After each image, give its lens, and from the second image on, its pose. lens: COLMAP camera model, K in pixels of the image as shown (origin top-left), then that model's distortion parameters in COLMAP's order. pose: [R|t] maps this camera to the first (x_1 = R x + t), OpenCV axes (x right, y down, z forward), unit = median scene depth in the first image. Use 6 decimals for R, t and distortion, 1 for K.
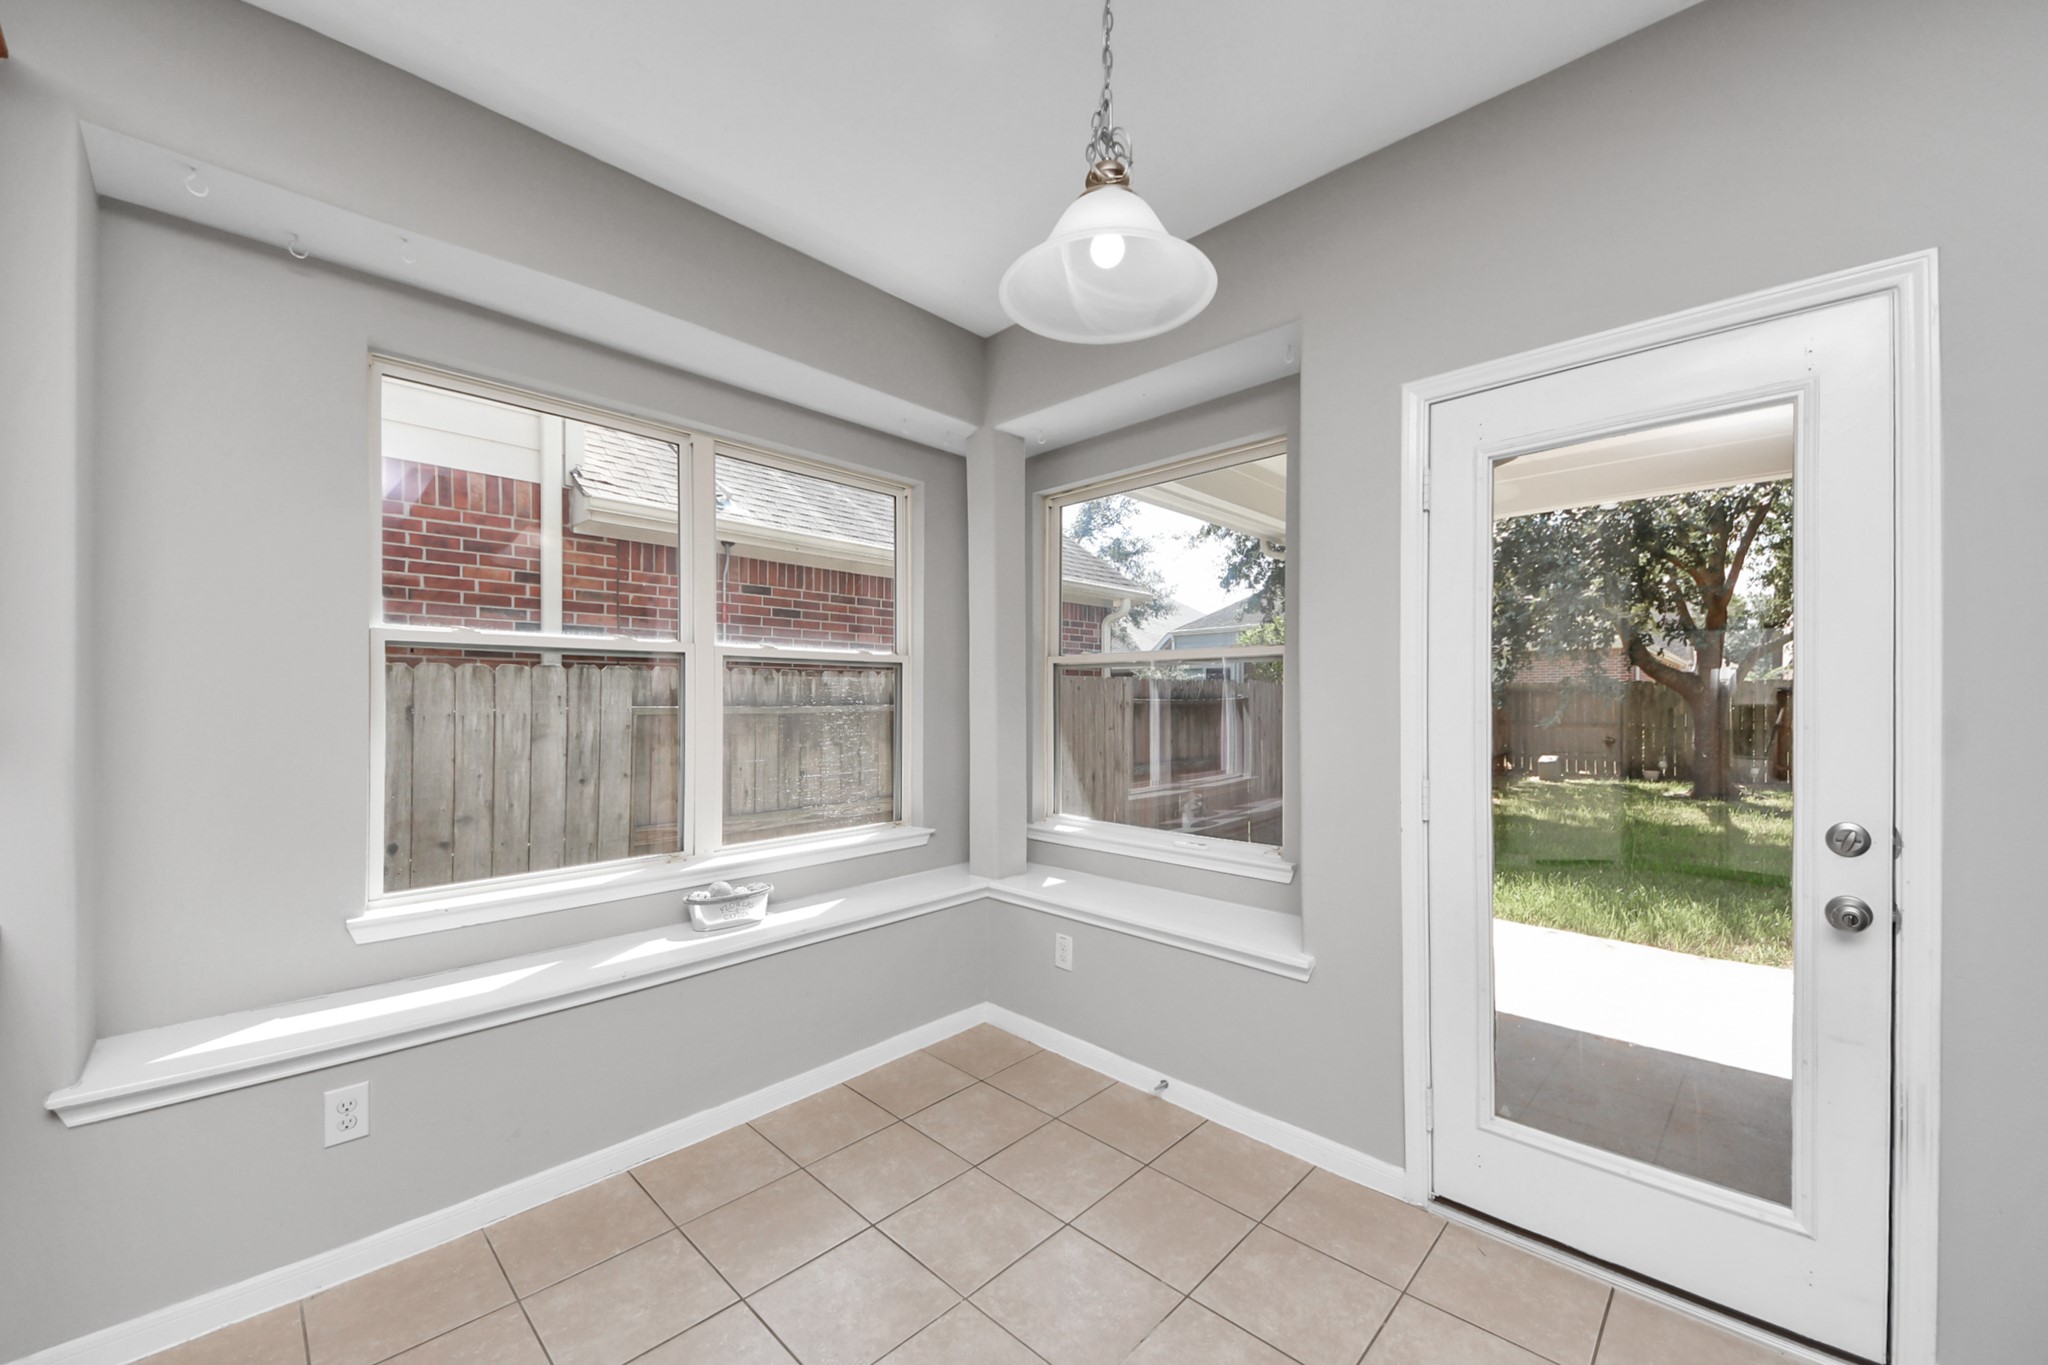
lens RADIAL K [[736.6, 0, 1036.1], [0, 736.6, 694.8], [0, 0, 1]] dist [0.001041, -0.006236]
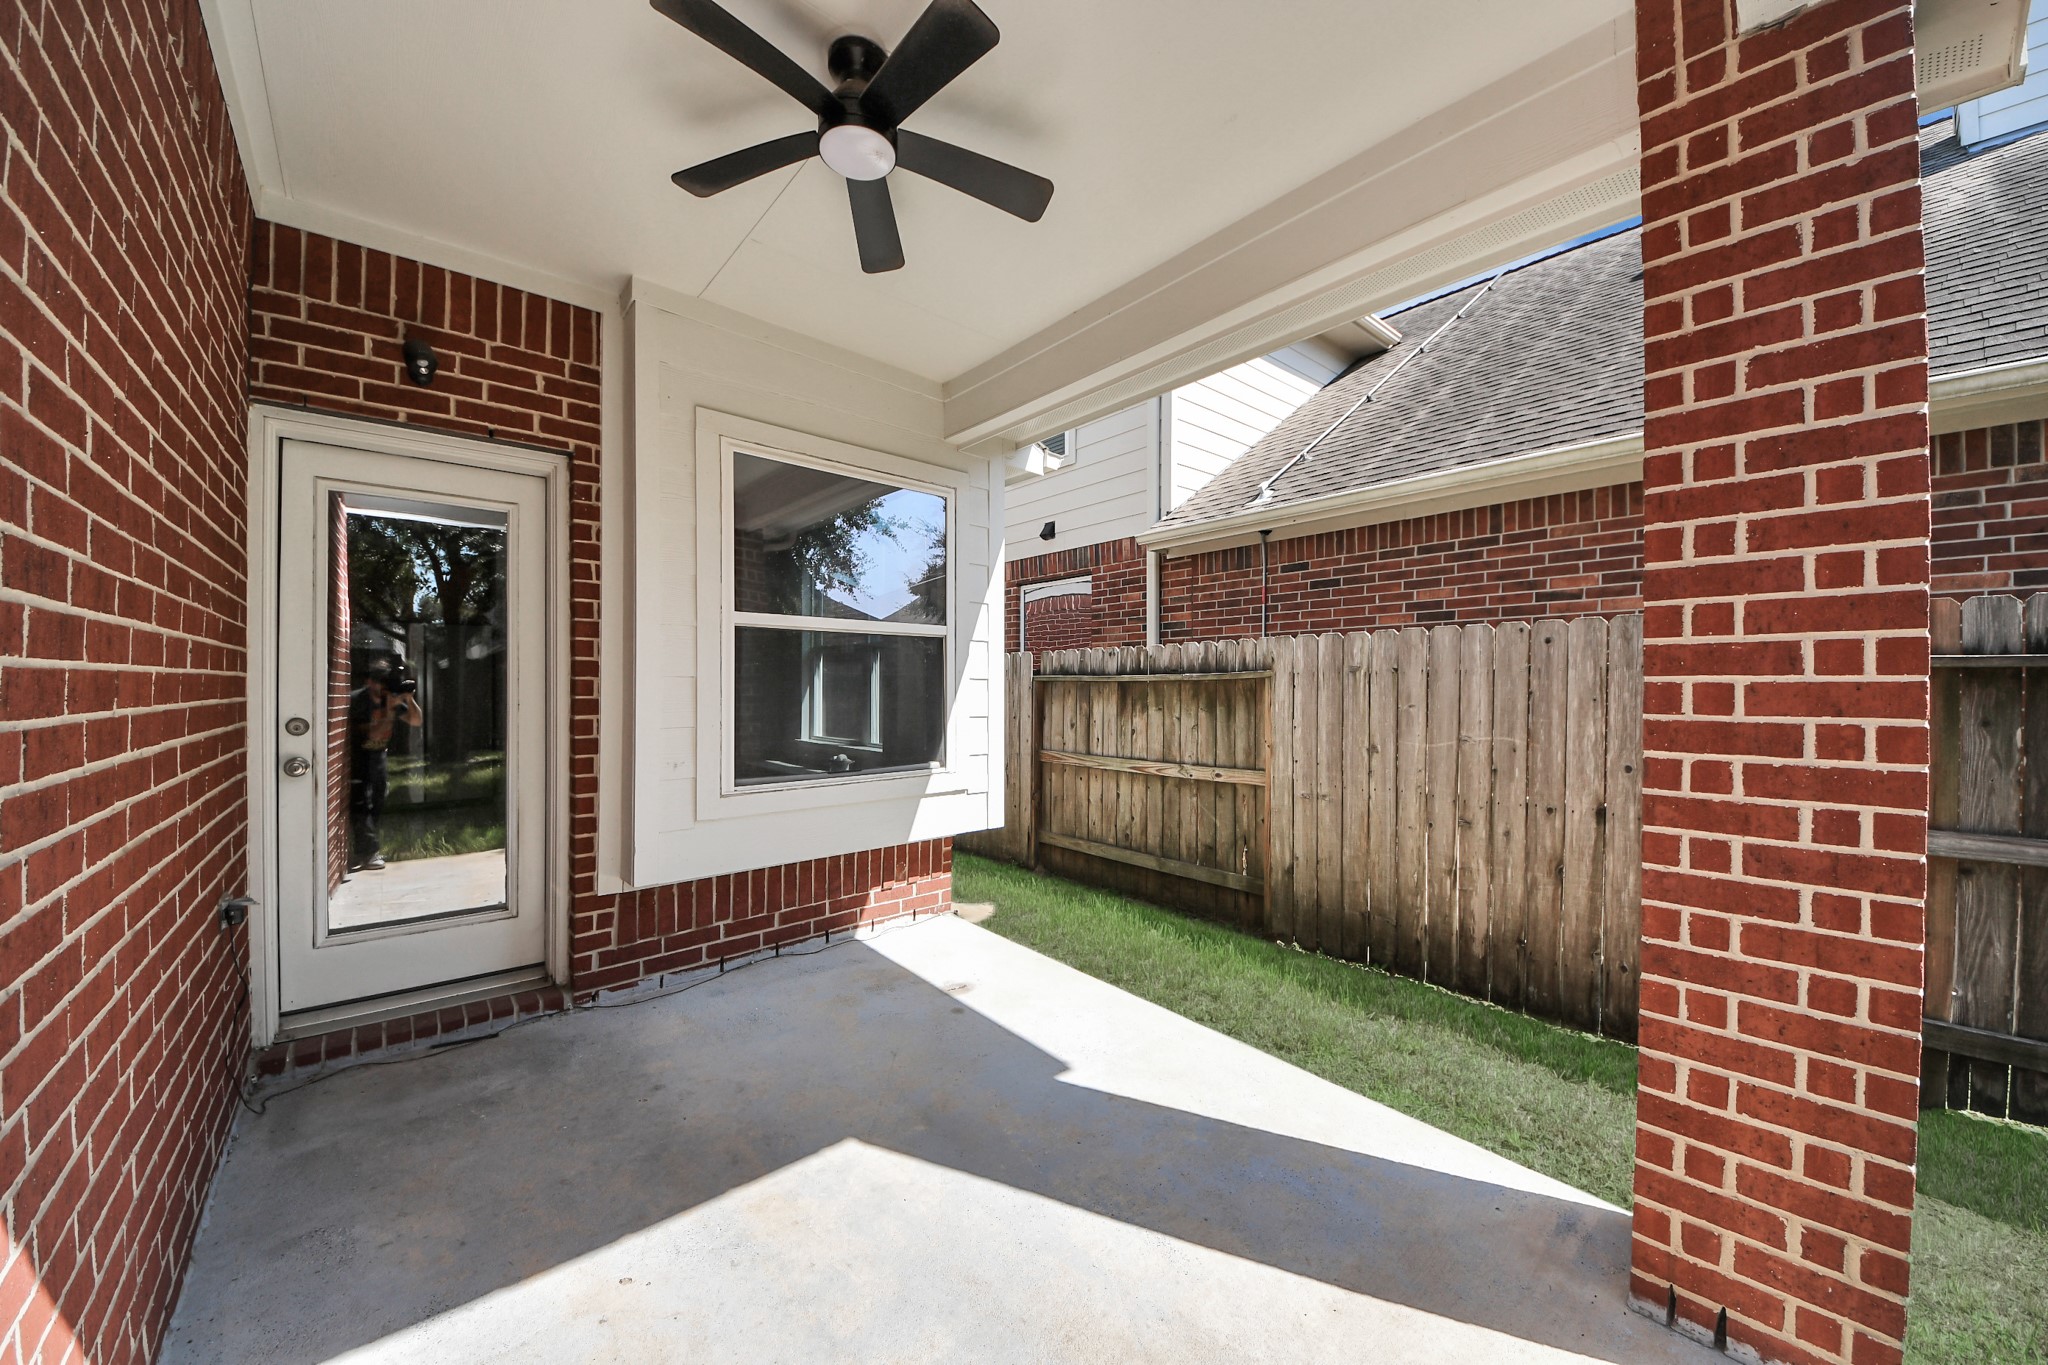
lens RADIAL K [[736.6, 0, 1036.1], [0, 736.6, 694.8], [0, 0, 1]] dist [0.001041, -0.006236]
pose [[-0.112842, 0.007747, -0.993583, 0.822273], [0.000216, 0.999970, 0.007772, 0.034712], [0.993613, 0.000663, -0.112840, 0.890793]]
